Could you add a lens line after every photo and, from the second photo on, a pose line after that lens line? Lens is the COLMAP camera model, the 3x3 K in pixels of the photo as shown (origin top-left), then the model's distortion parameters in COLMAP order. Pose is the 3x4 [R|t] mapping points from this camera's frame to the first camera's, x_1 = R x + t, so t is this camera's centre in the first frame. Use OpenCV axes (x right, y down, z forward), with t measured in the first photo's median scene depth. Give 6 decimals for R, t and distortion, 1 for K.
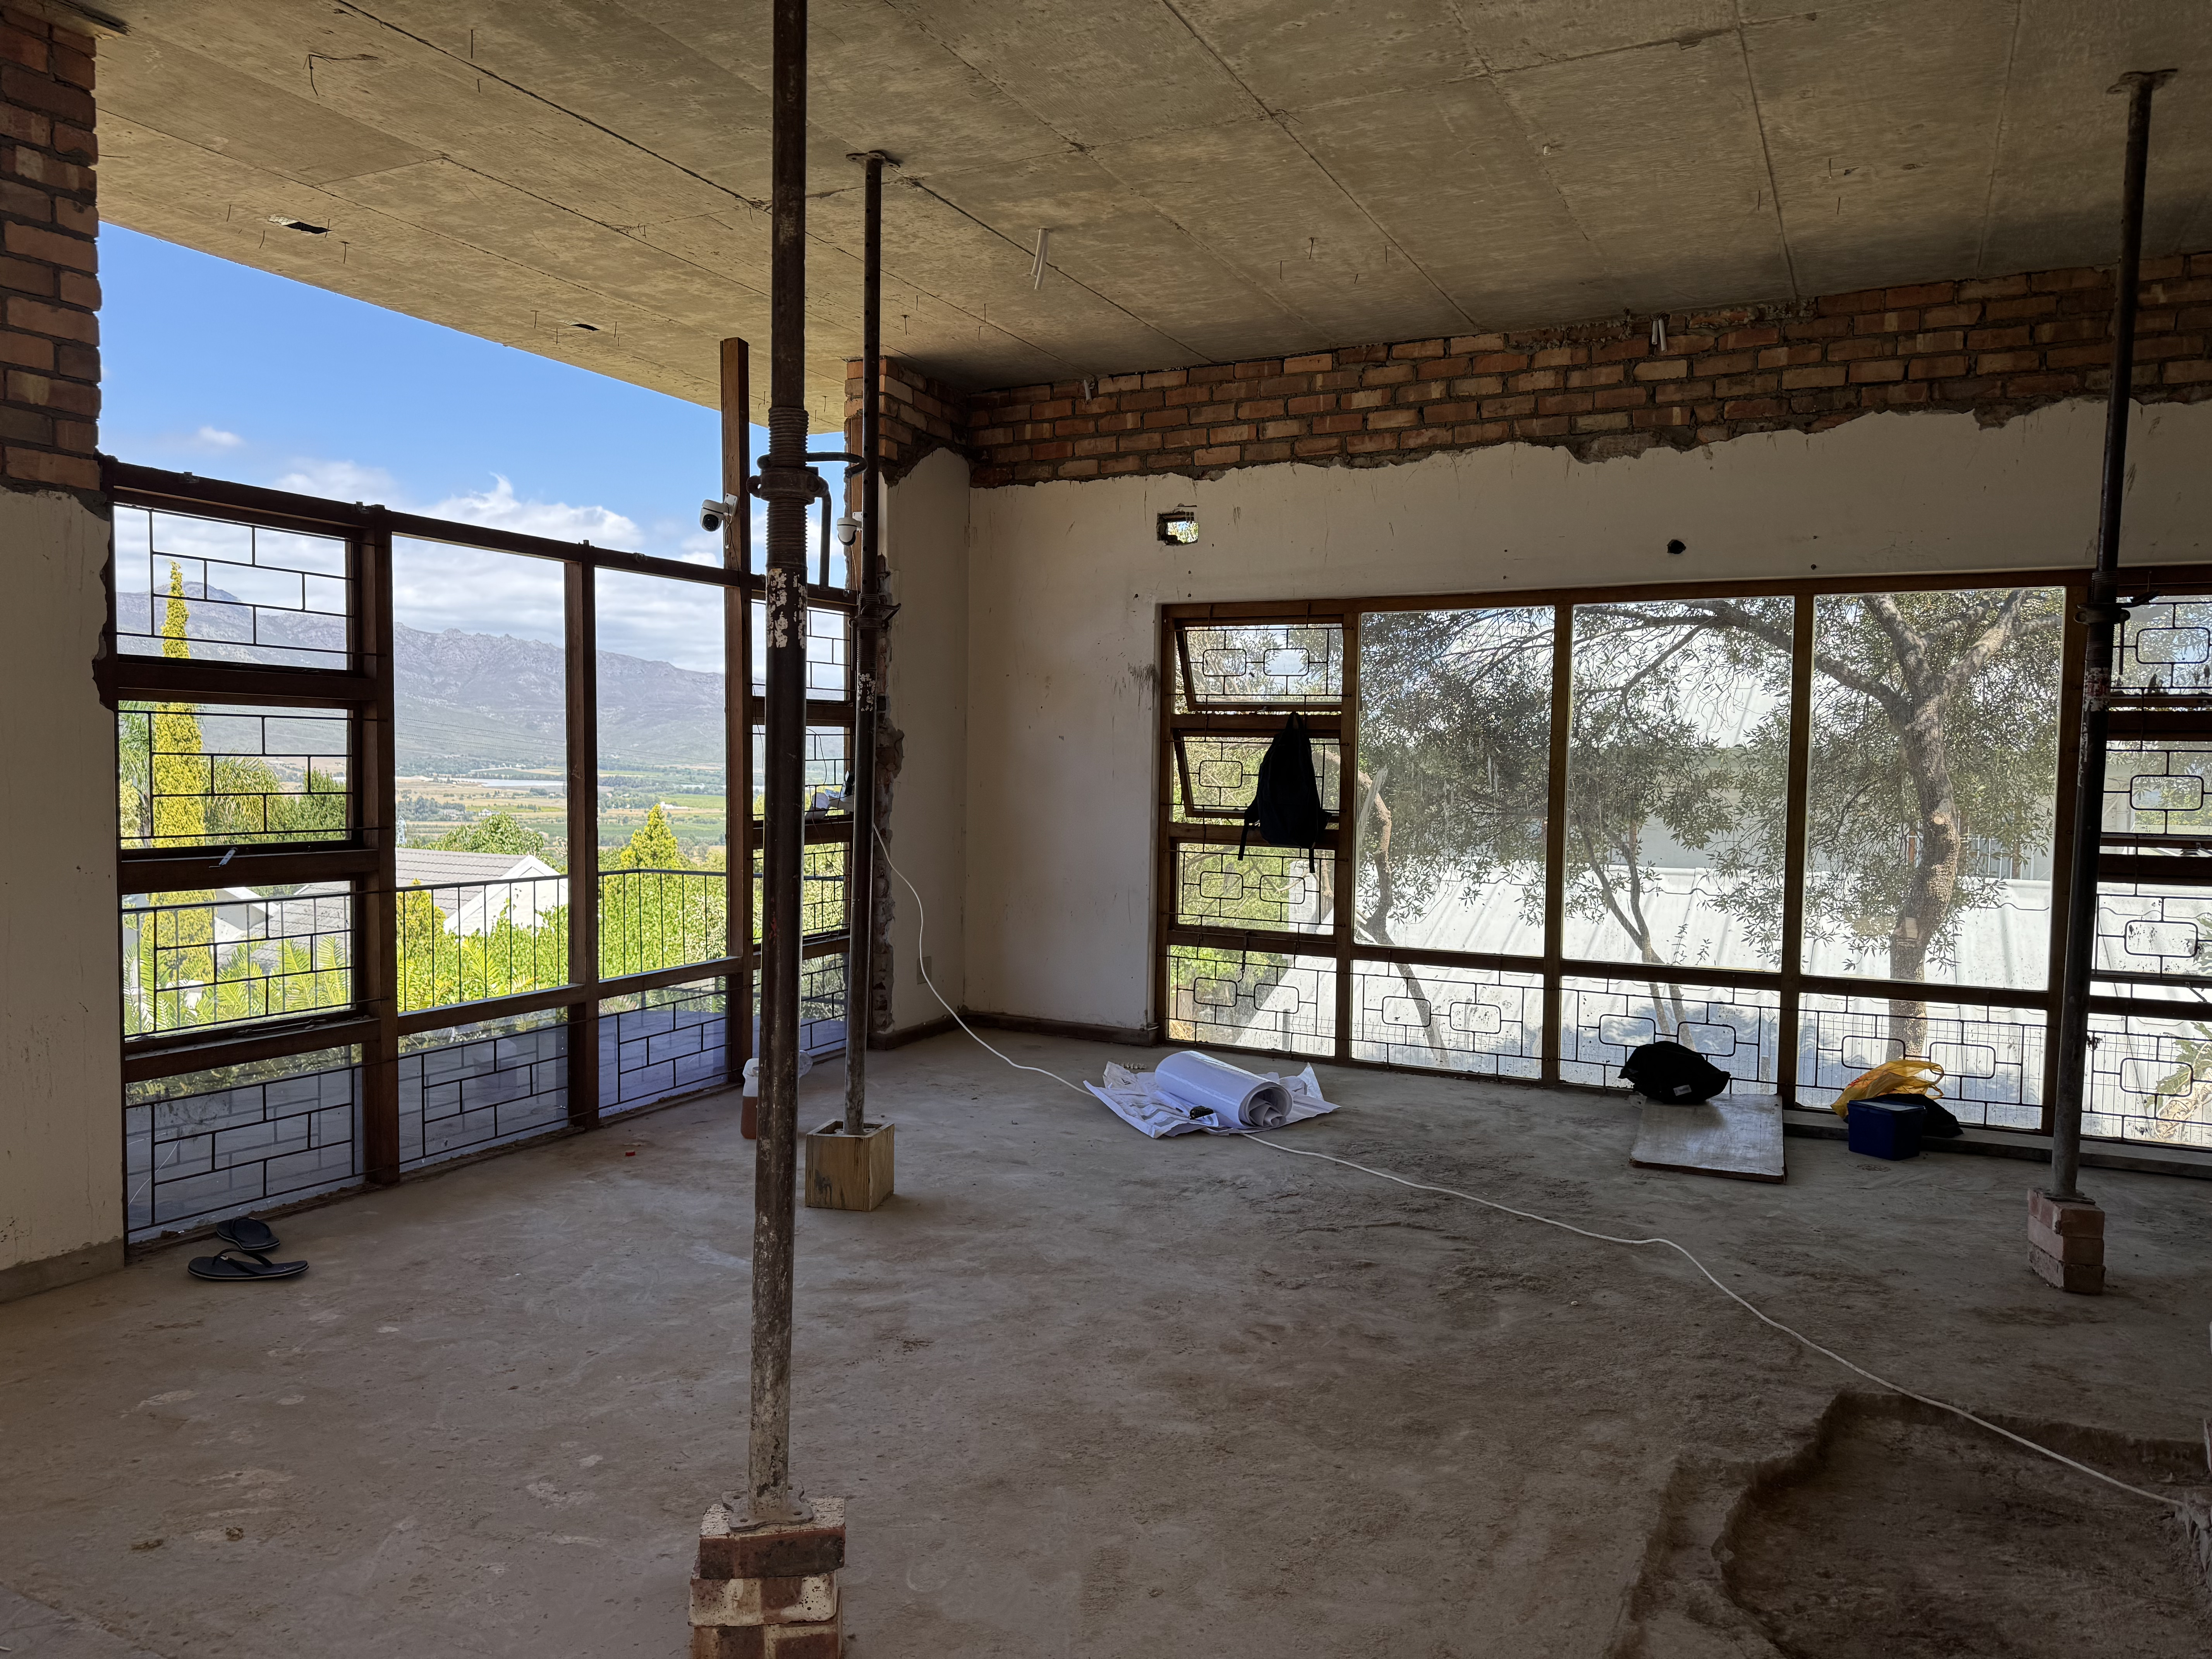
lens RADIAL K [[1655.7, 0, 1078.2], [0, 1655.7, 838.3], [0, 0, 1]] dist [0.127250, -0.178639]
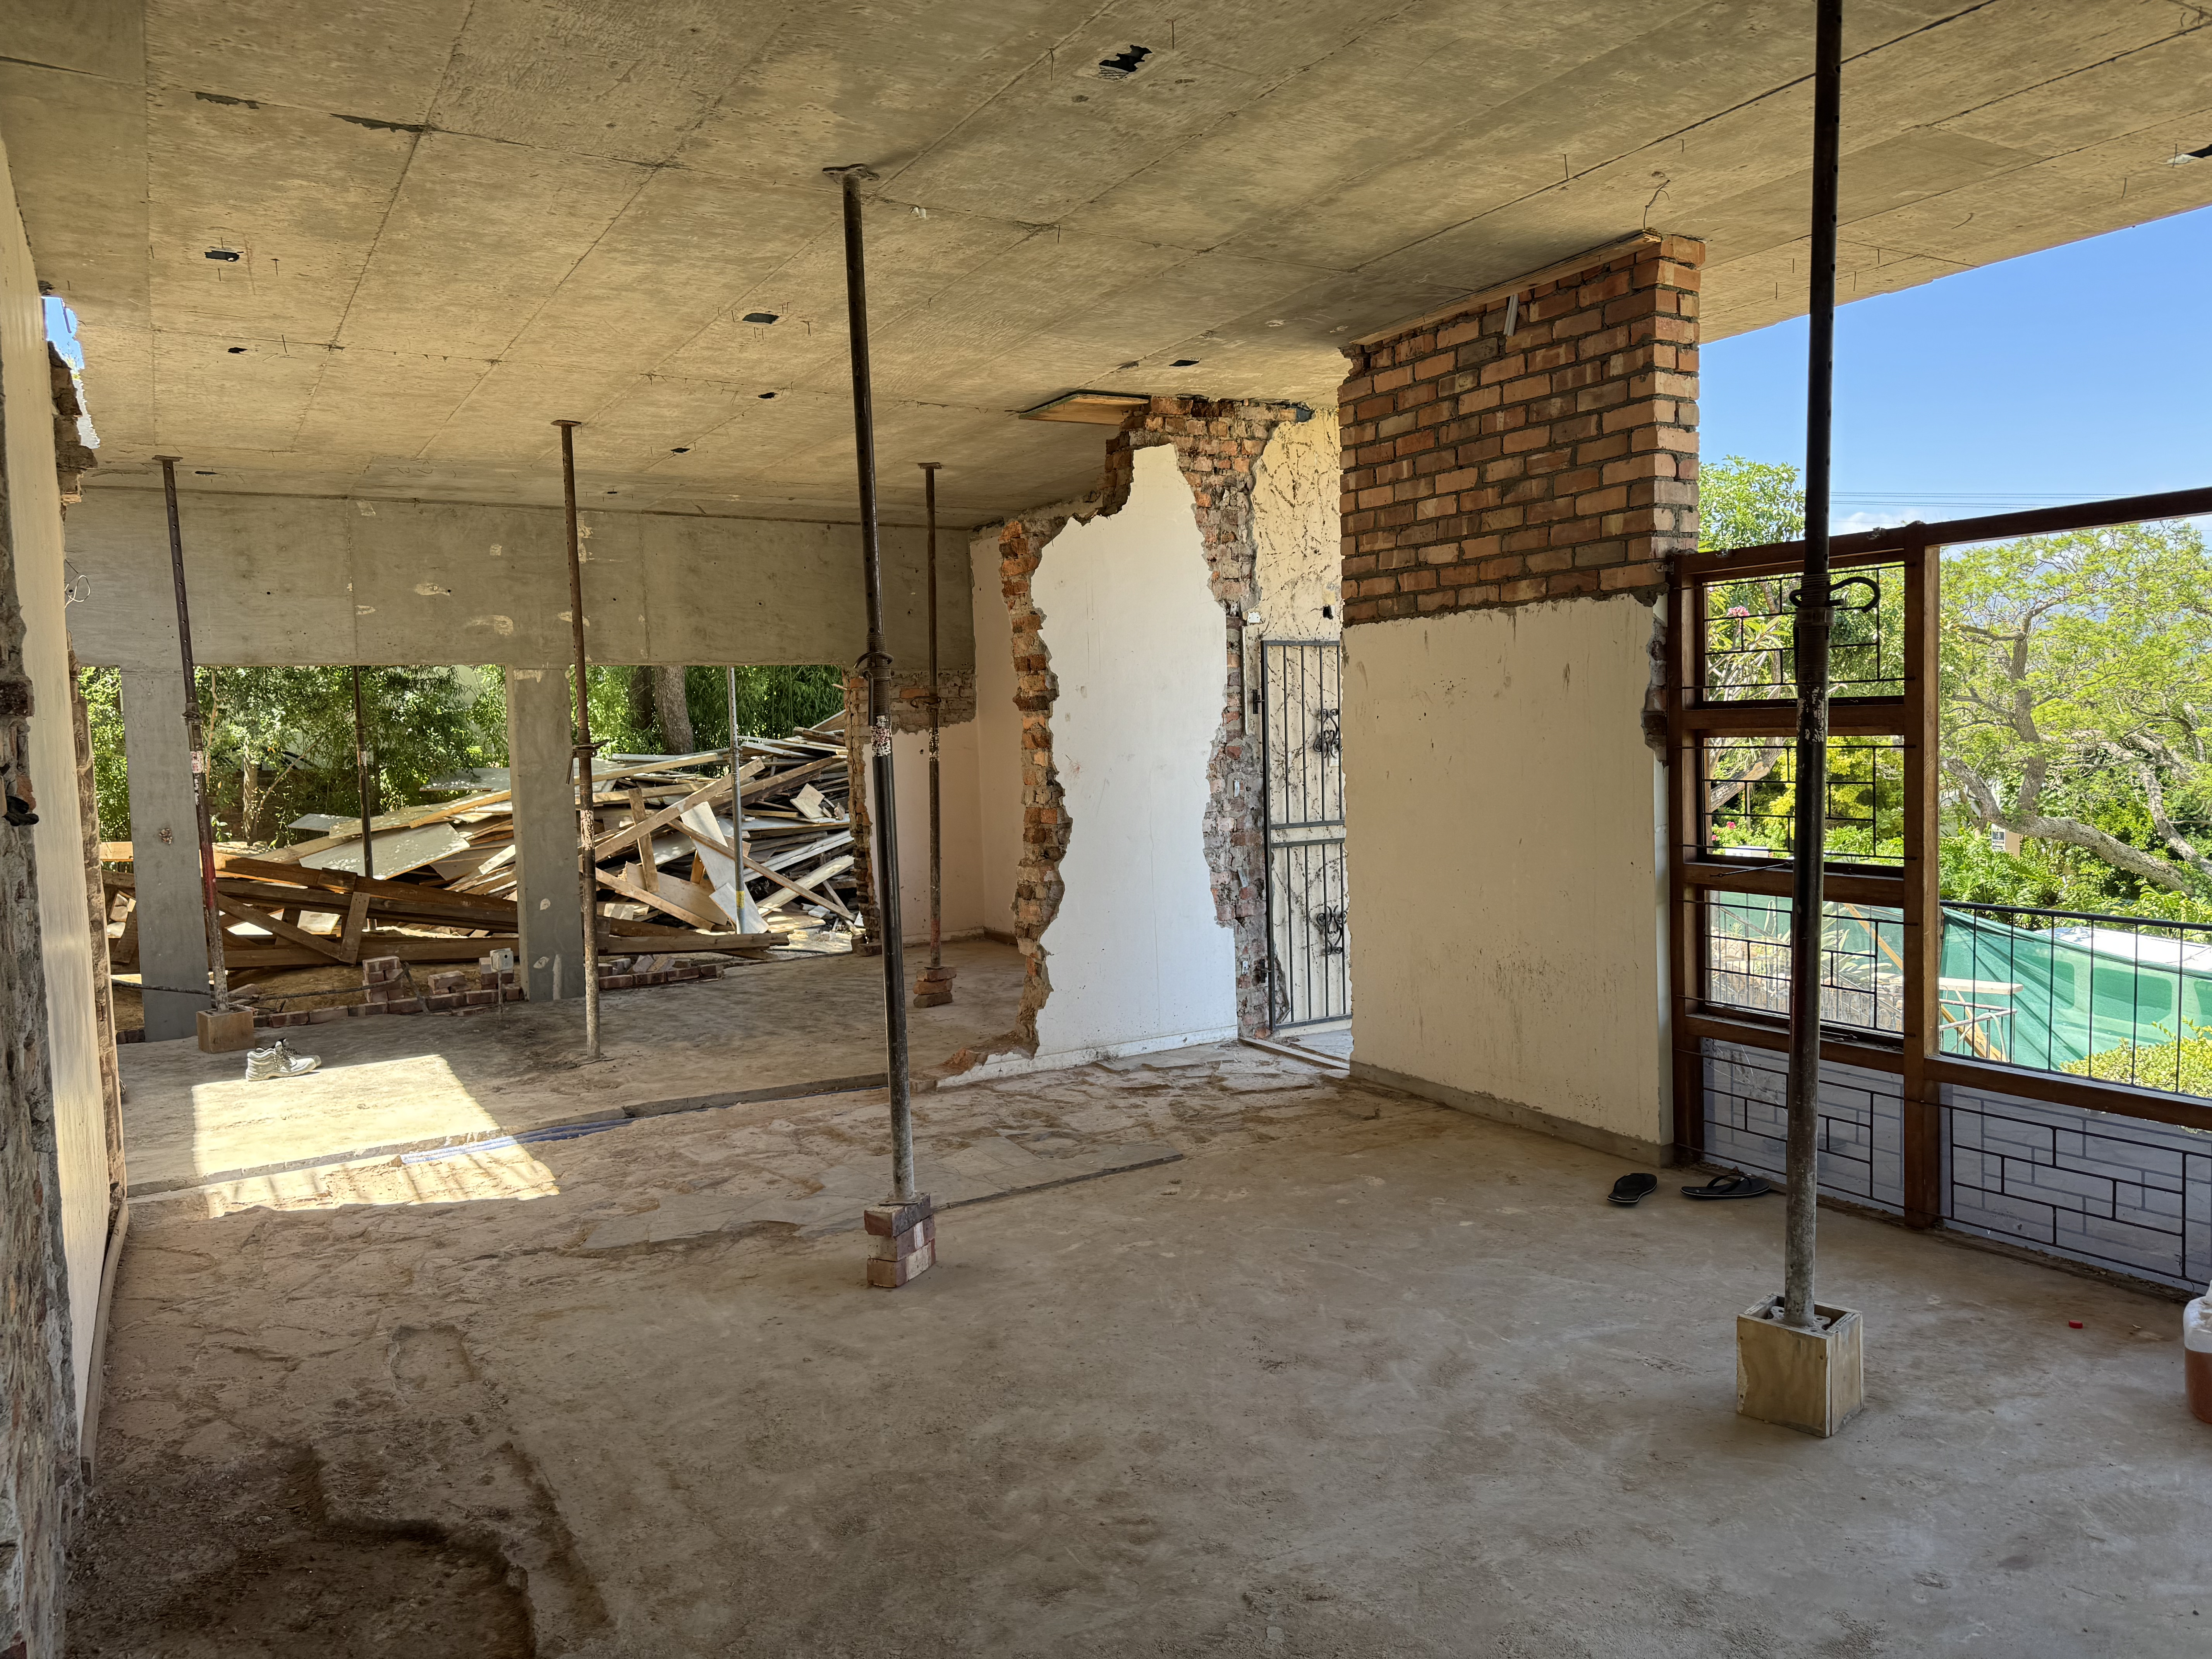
lens RADIAL K [[1603.3, 0, 1106.0], [0, 1603.3, 829.5], [0, 0, 1]] dist [0.088617, -0.092726]
pose [[-0.565051, 0.058373, -0.822988, 0.752231], [-0.011044, 0.996870, 0.078289, -0.110857], [0.824982, 0.053326, -0.562638, 1.405504]]
